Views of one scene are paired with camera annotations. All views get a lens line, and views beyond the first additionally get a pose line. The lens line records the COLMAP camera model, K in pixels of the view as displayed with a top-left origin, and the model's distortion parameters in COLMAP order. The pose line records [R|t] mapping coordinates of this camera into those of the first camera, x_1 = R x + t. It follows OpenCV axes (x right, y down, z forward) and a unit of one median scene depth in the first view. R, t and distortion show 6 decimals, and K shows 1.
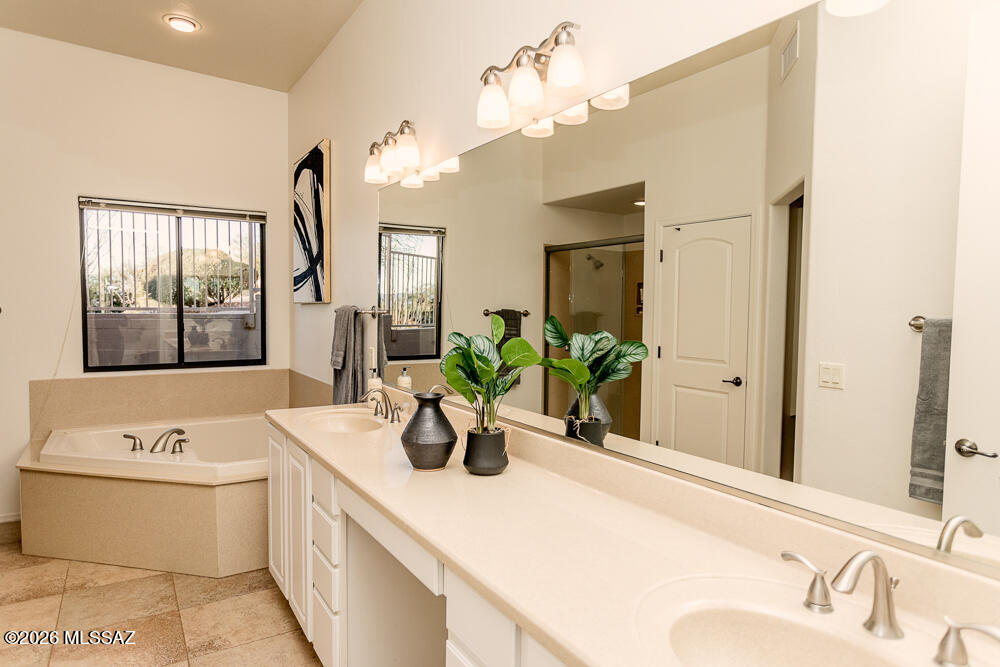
lens RADIAL K [[611.5, 0, 500.0], [0, 611.5, 333.5], [0, 0, 1]] dist [-0.004817, 0.000870]
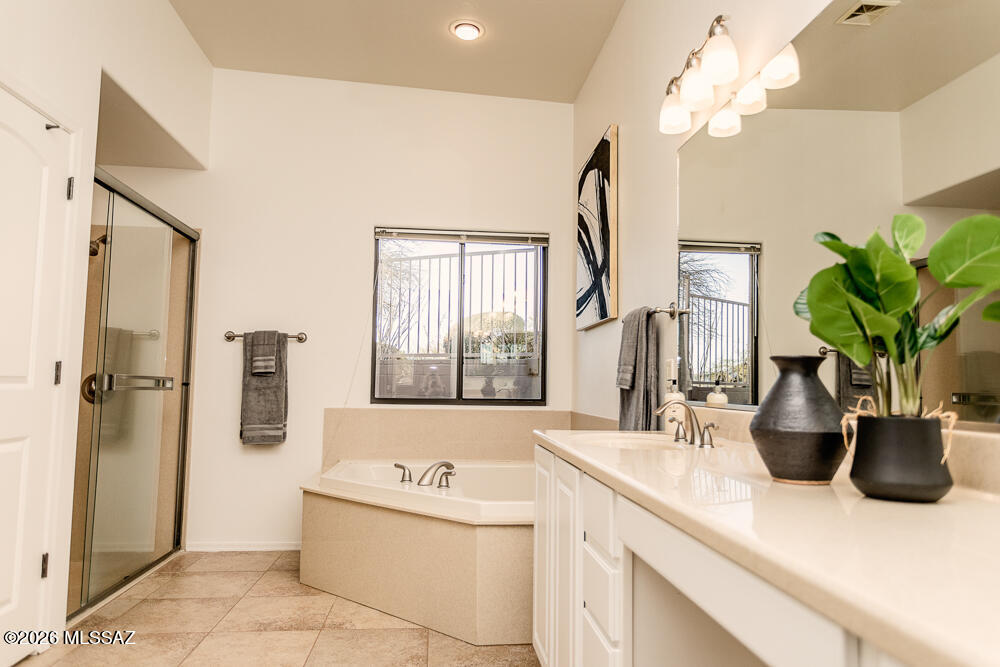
lens RADIAL K [[638.2, 0, 500.0], [0, 638.2, 333.5], [0, 0, 1]] dist [-0.015721, 0.001060]
pose [[0.896262, -0.030432, -0.442480, -0.048300], [-0.030237, 0.991130, -0.129411, 0.094981], [0.442493, 0.129365, 0.887392, 0.204939]]
